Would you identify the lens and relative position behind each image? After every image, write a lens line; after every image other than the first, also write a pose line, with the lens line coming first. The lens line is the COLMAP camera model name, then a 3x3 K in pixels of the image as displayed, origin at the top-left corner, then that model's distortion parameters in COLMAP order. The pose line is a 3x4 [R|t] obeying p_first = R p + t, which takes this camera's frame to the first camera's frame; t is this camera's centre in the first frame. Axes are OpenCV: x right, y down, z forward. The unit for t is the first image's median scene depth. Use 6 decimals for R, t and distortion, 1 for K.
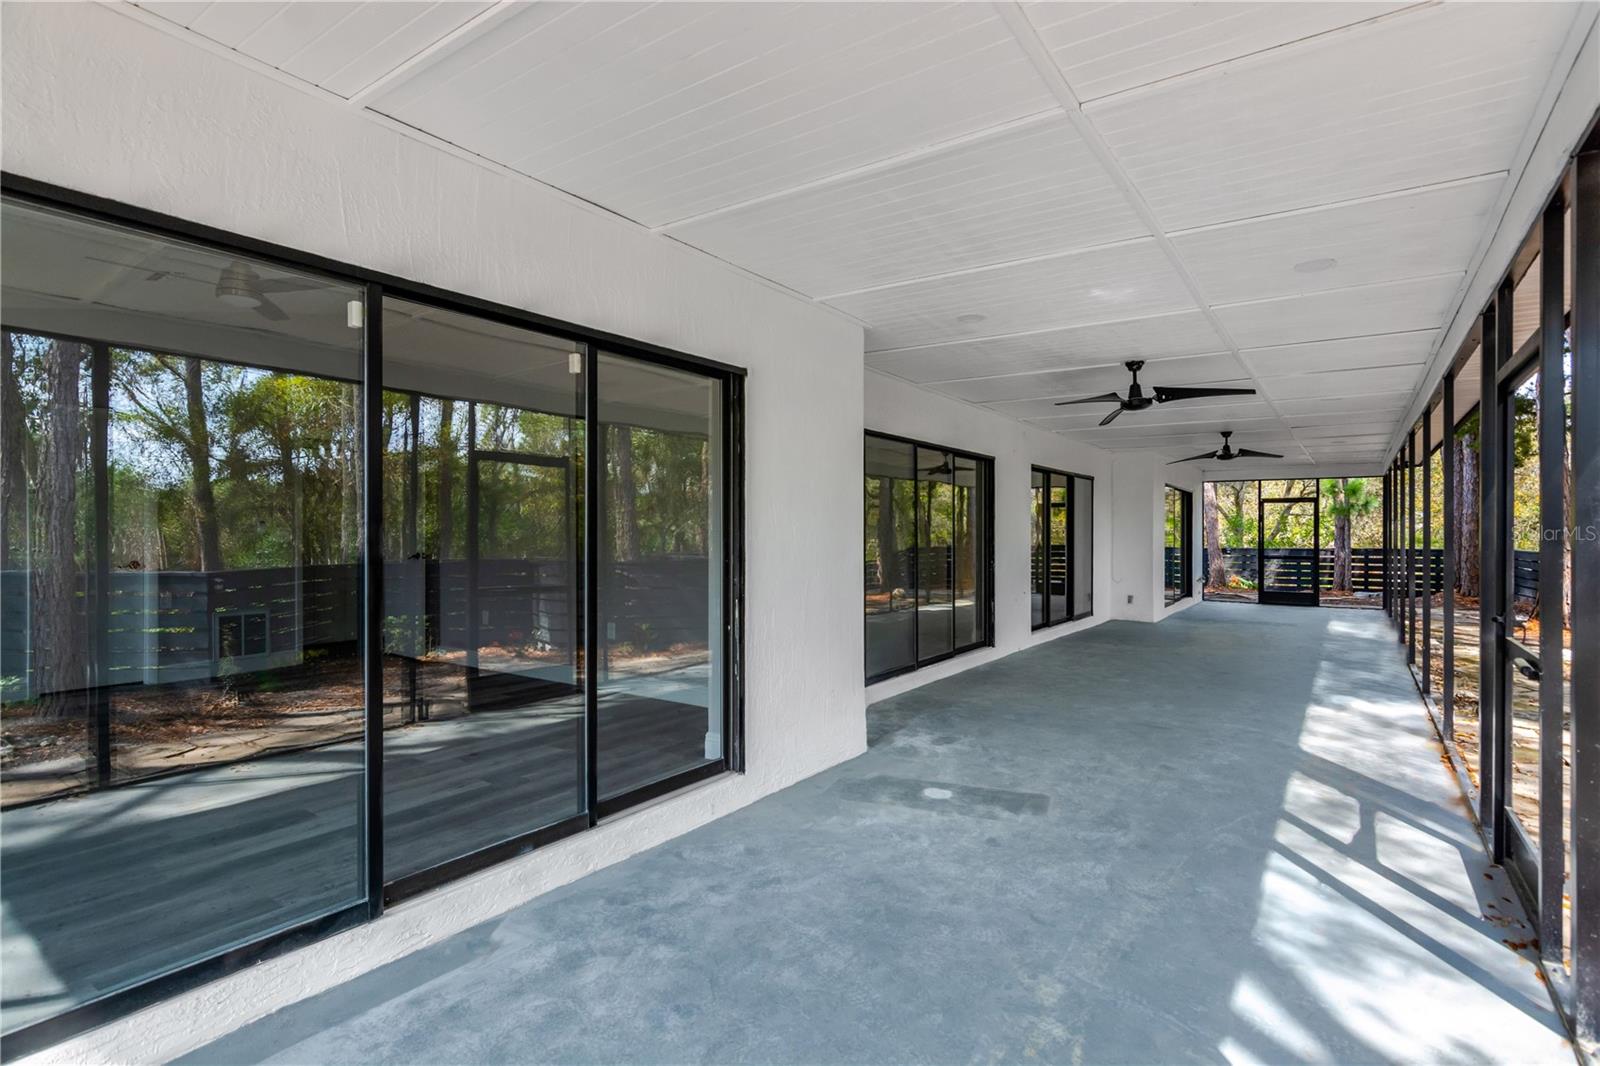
lens RADIAL K [[777.5, 0, 800.3], [0, 777.5, 528.8], [0, 0, 1]] dist [-0.000348, 0.000063]
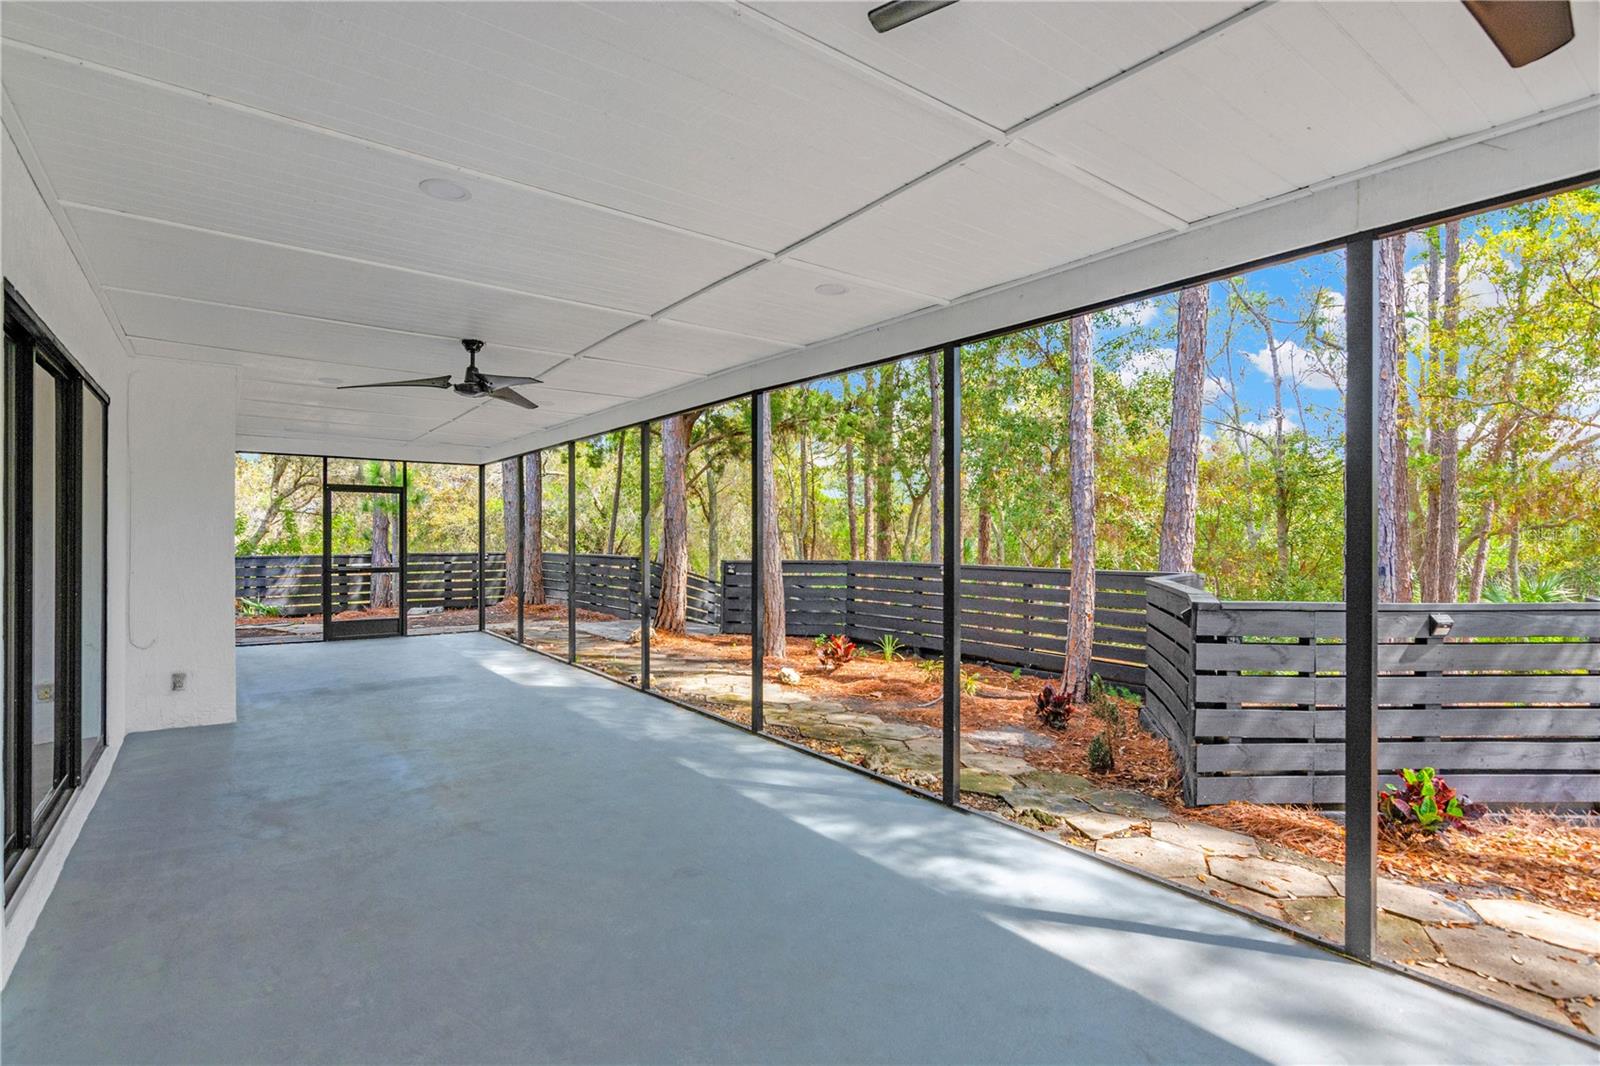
lens RADIAL K [[777.5, 0, 800.3], [0, 777.5, 528.8], [0, 0, 1]] dist [-0.000348, 0.000063]
pose [[0.307216, 0.007646, 0.951609, 0.253225], [-0.007189, 0.999958, -0.005713, 0.002181], [-0.951613, -0.005086, 0.307258, 1.281142]]
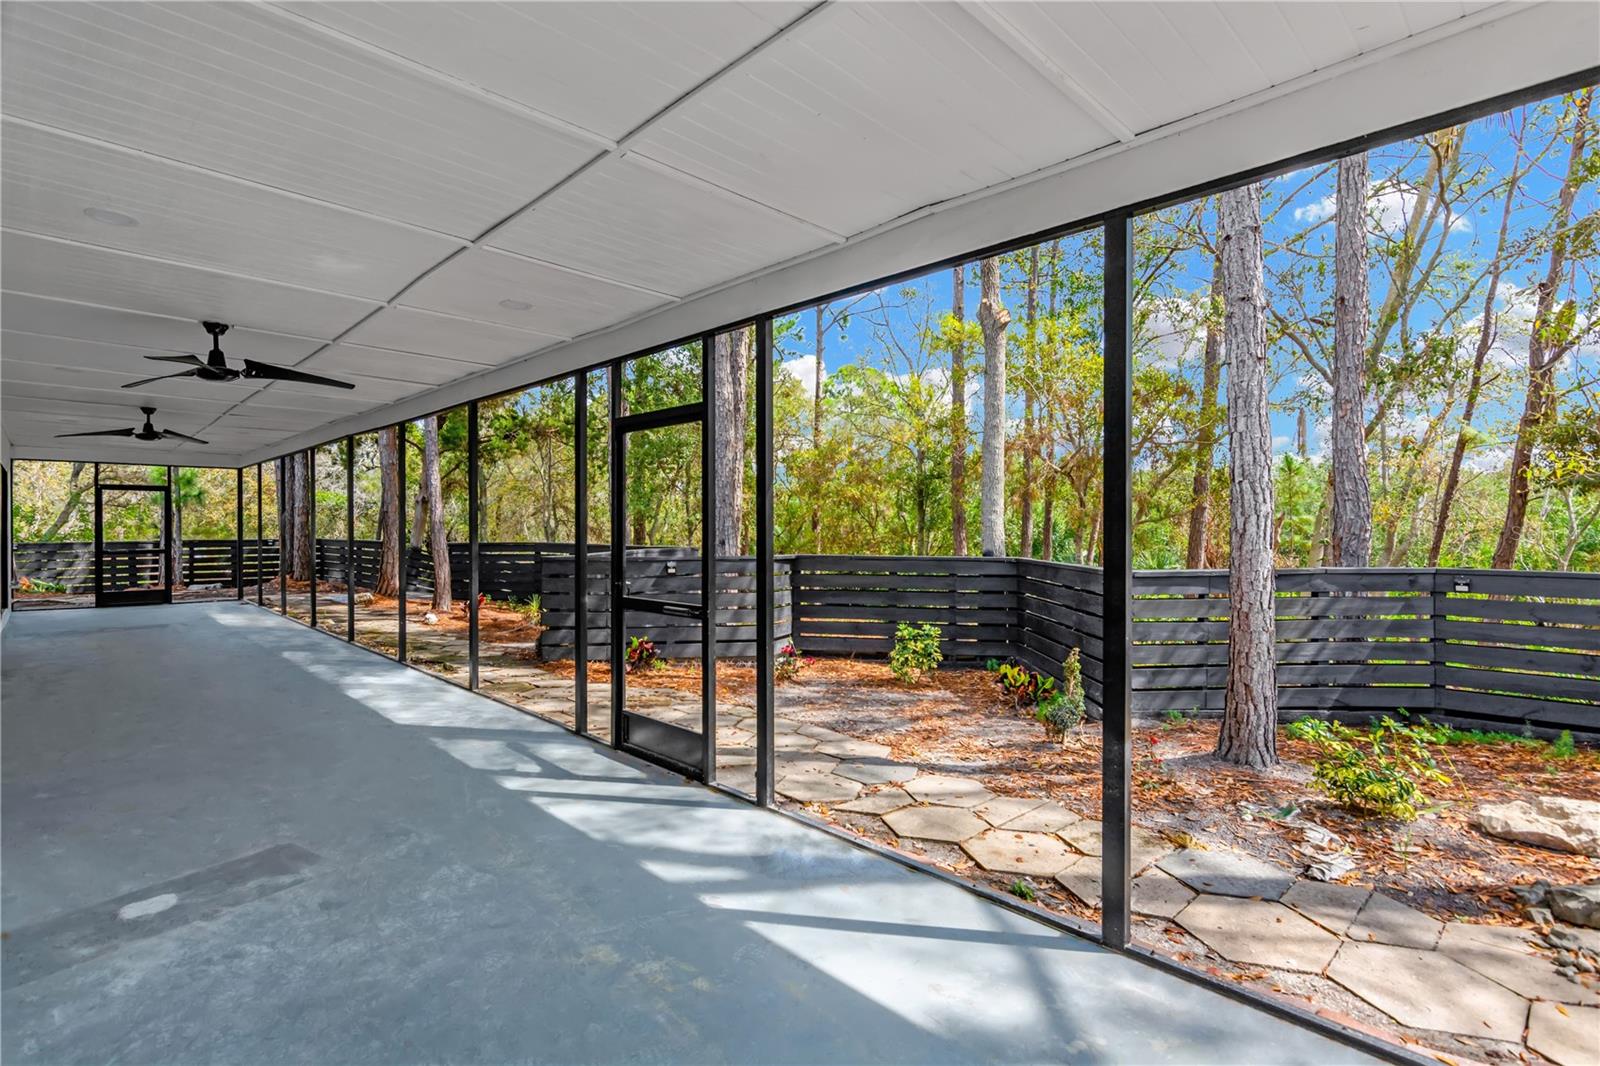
lens RADIAL K [[781.4, 0, 798.6], [0, 781.4, 522.2], [0, 0, 1]] dist [0.000684, 0.001339]
pose [[0.188573, 0.000547, 0.982059, -0.337900], [-0.004483, 0.999990, 0.000303, -0.002672], [-0.982049, -0.004460, 0.188574, 0.258994]]
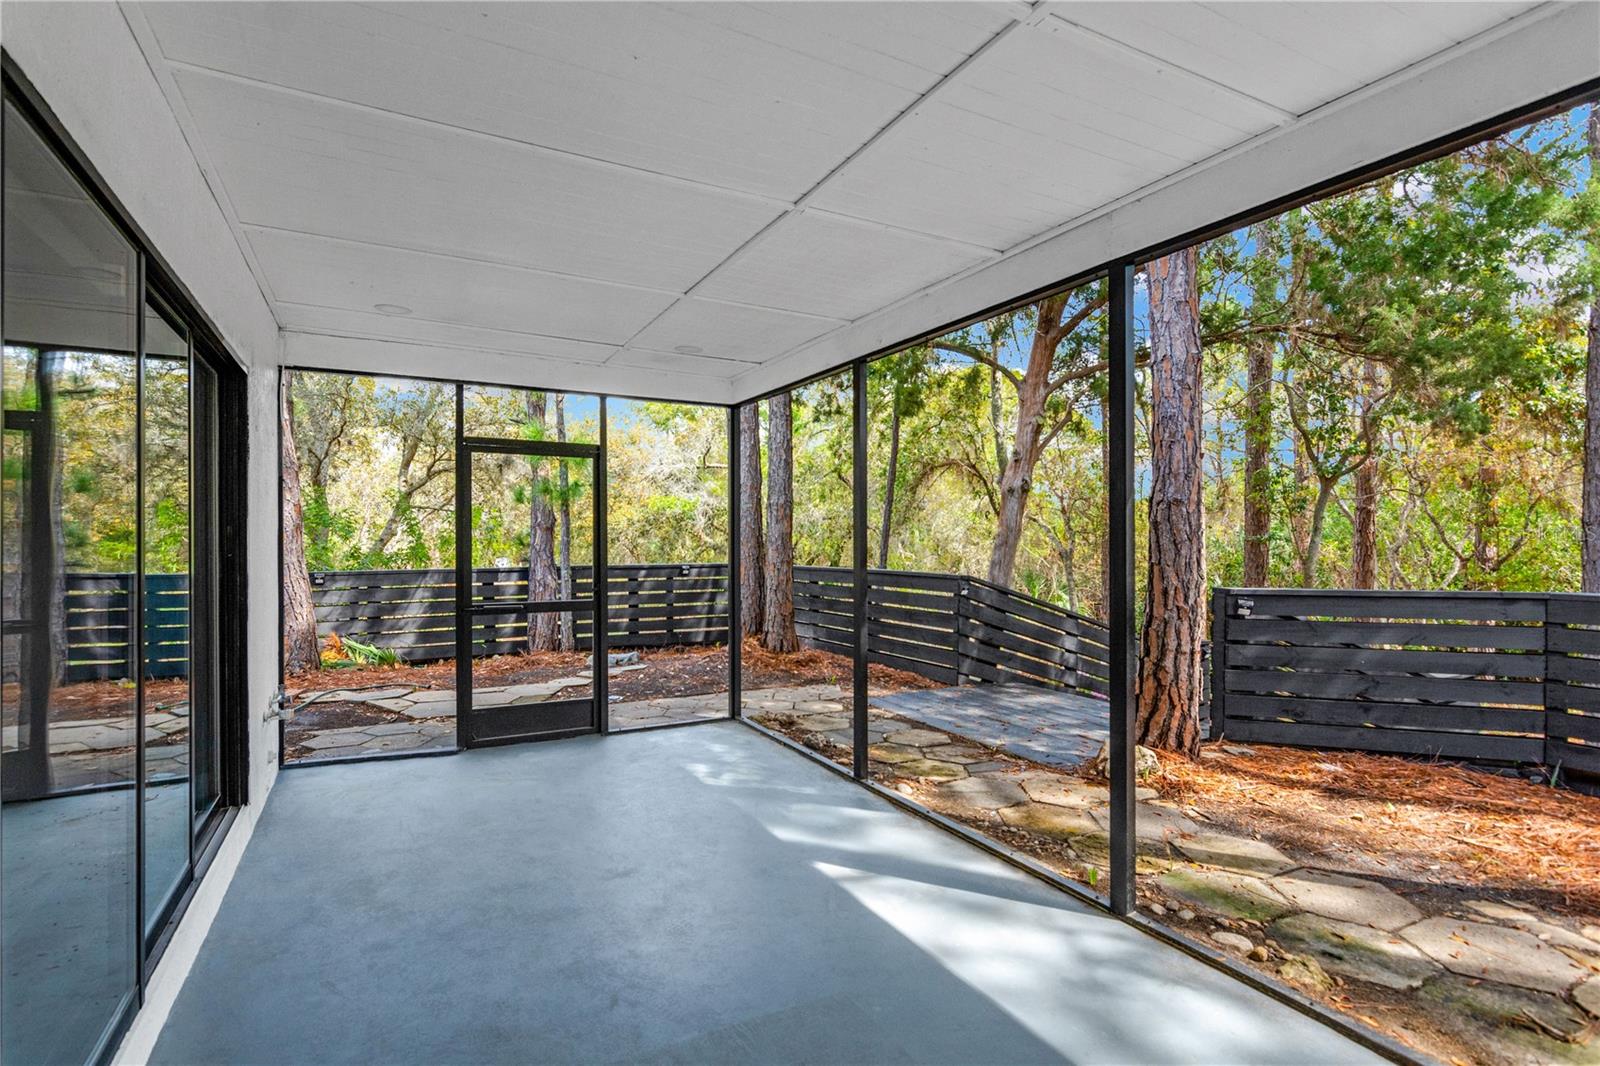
lens RADIAL K [[768.3, 0, 801.2], [0, 768.3, 528.5], [0, 0, 1]] dist [-0.015298, -0.000348]
pose [[0.436583, 0.008158, 0.899627, 1.138063], [-0.003396, 0.999967, -0.007420, 0.006583], [-0.899658, 0.000185, 0.436596, 2.292502]]
